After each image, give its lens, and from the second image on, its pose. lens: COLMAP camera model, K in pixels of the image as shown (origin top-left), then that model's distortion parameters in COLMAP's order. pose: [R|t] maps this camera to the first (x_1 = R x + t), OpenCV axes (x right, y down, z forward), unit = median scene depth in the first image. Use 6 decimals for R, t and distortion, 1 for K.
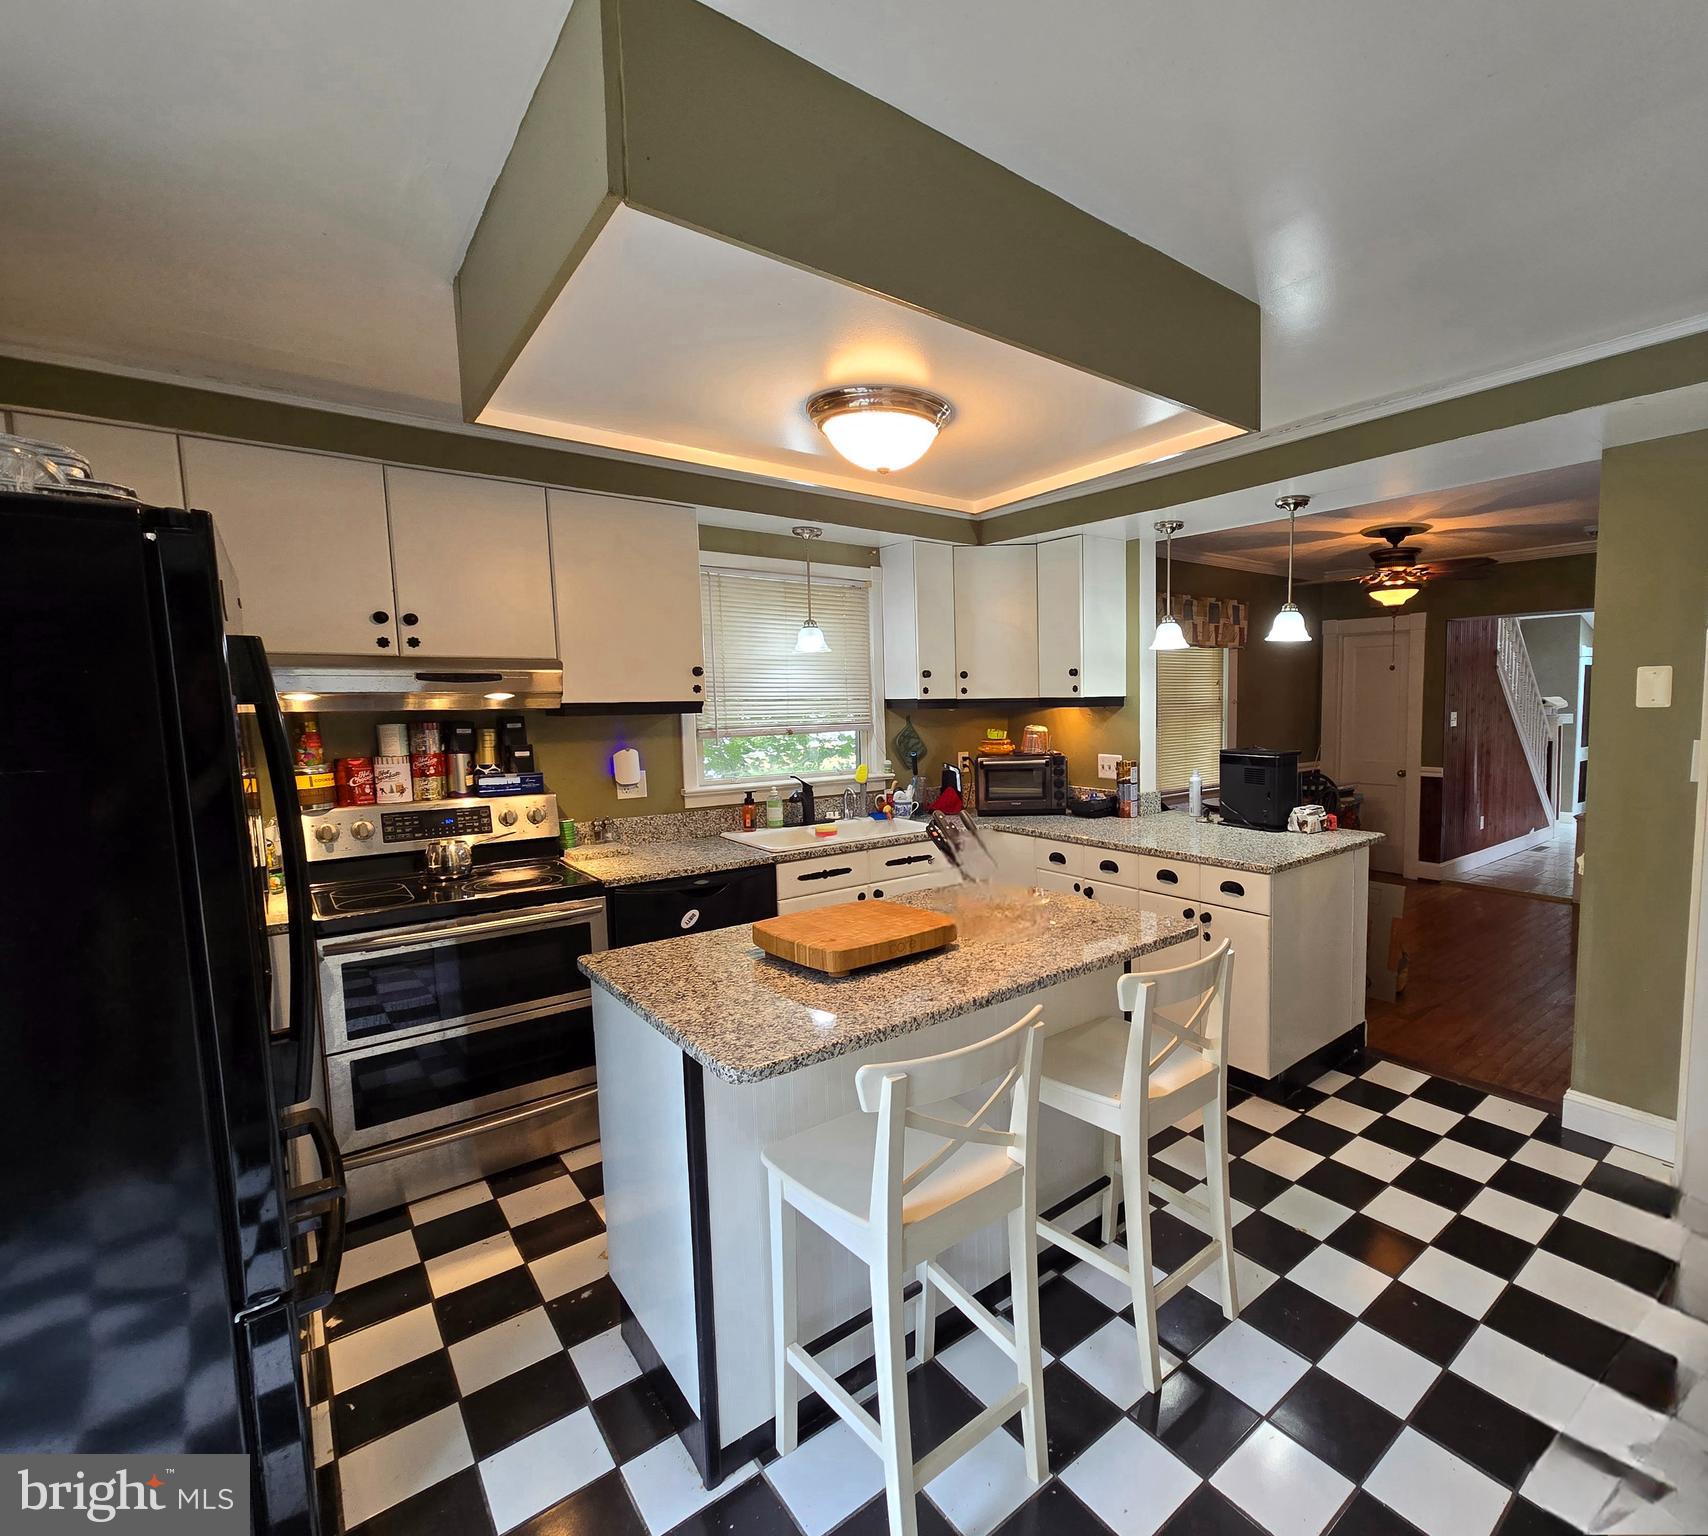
lens RADIAL K [[819.2, 0, 1027.9], [0, 819.2, 774.9], [0, 0, 1]] dist [-0.003362, -0.000474]
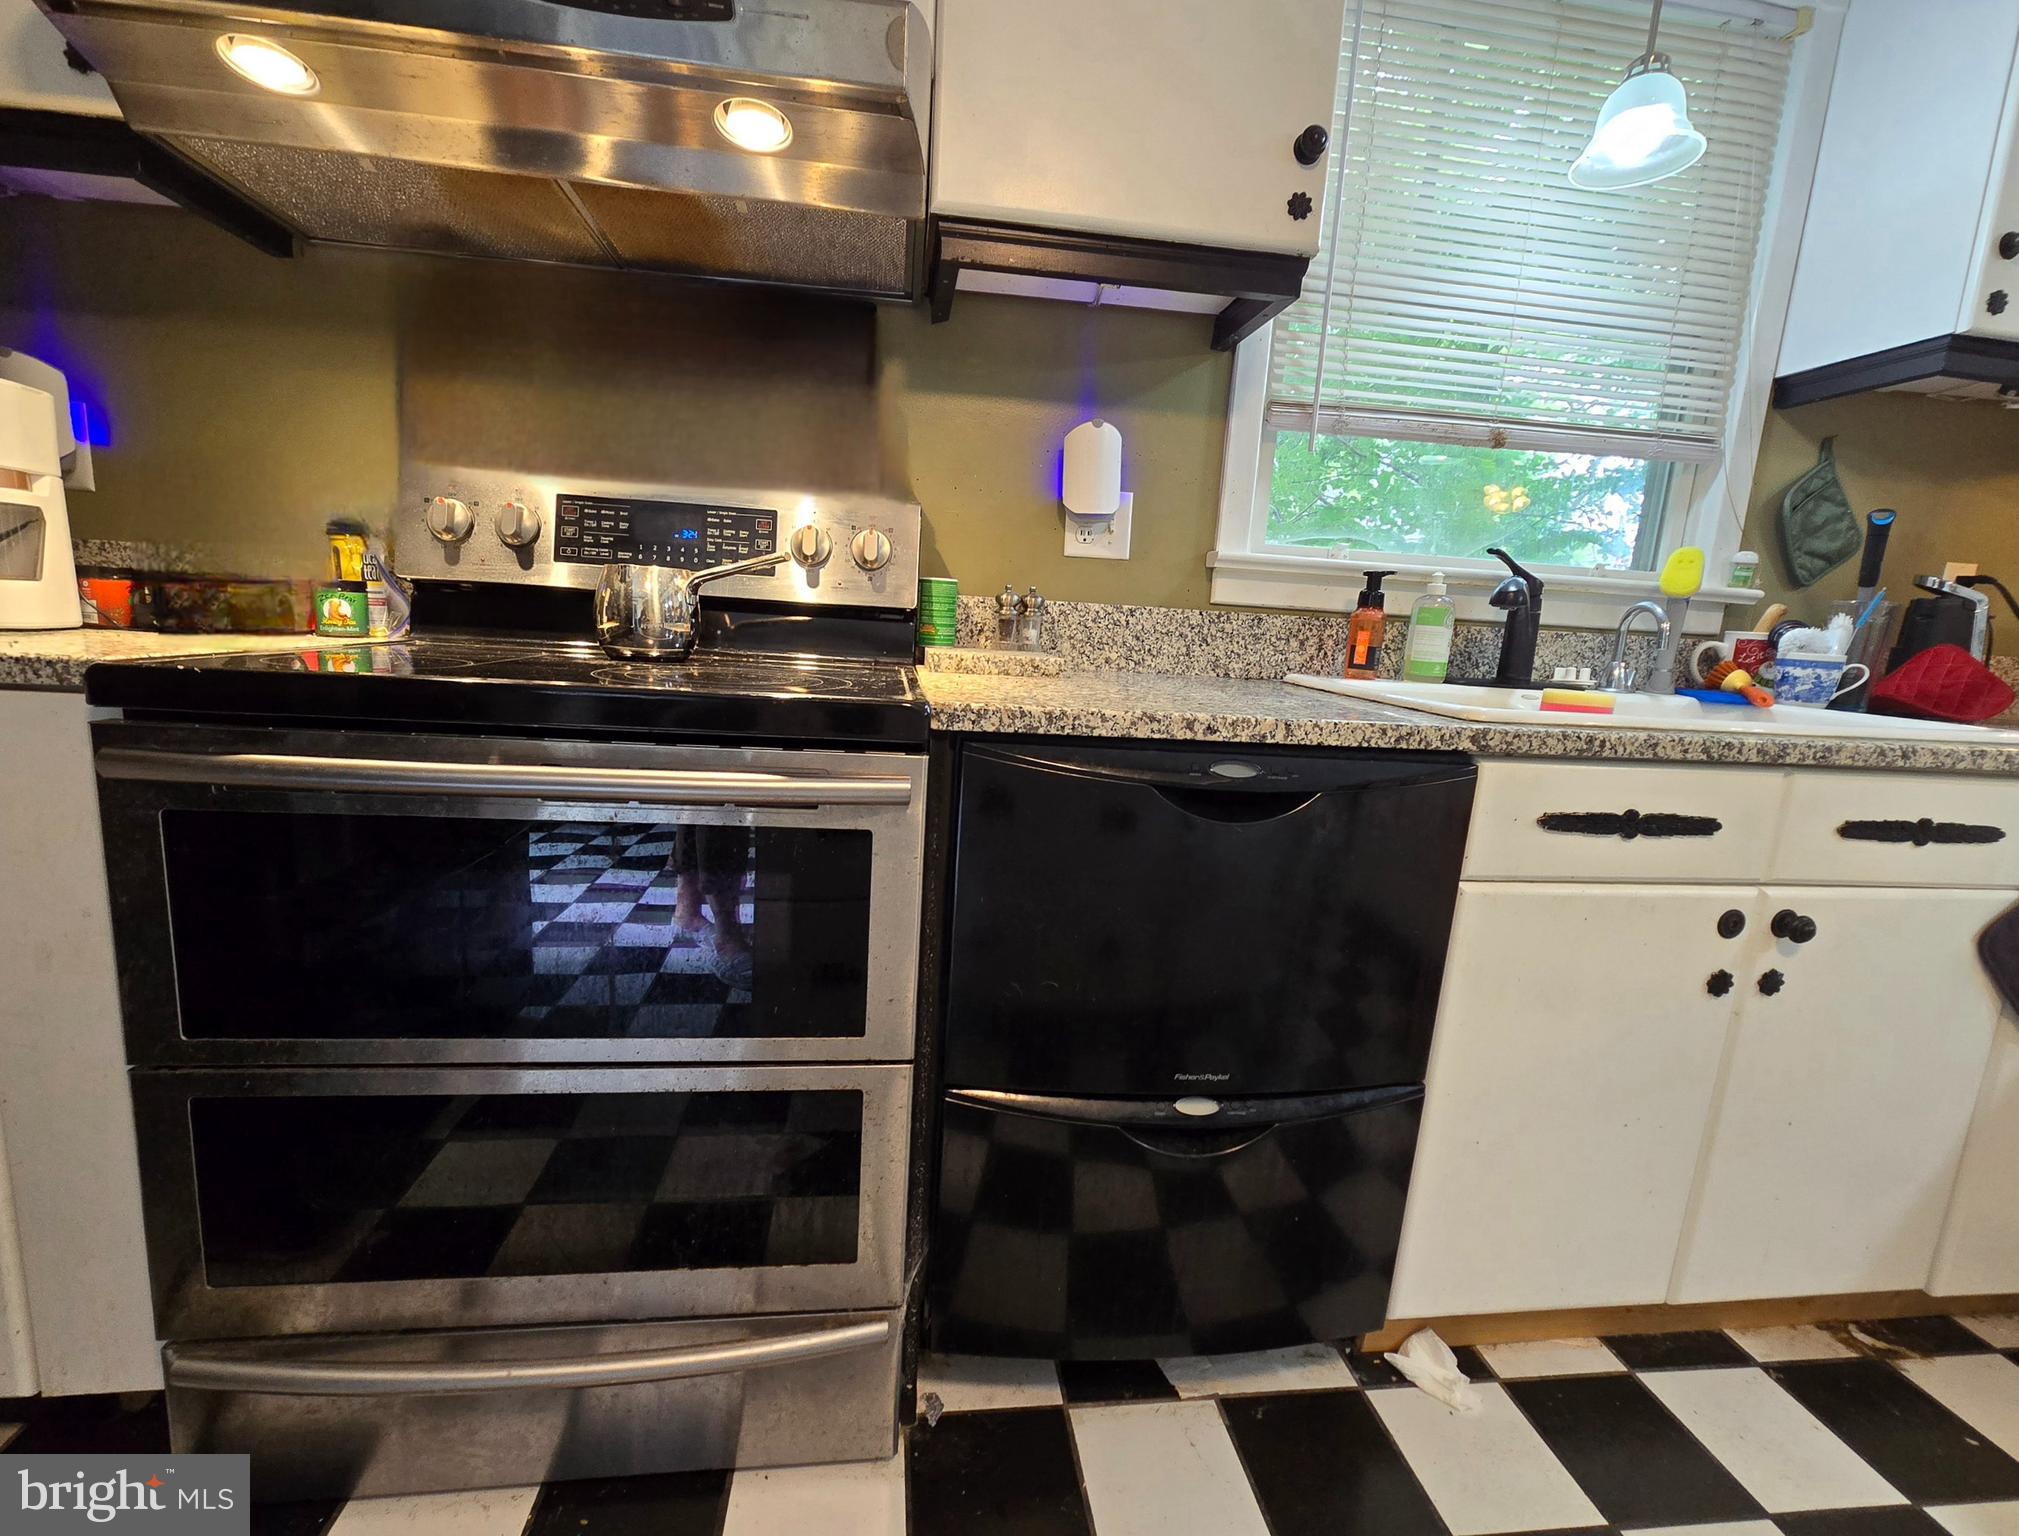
lens RADIAL K [[910.1, 0, 1007.2], [0, 910.1, 787.3], [0, 0, 1]] dist [-0.002144, 0.000501]
pose [[0.812671, 0.166501, -0.558430, -0.226484], [-0.116426, 0.985382, 0.124369, 0.085199], [0.570974, -0.036055, 0.820176, 0.551701]]
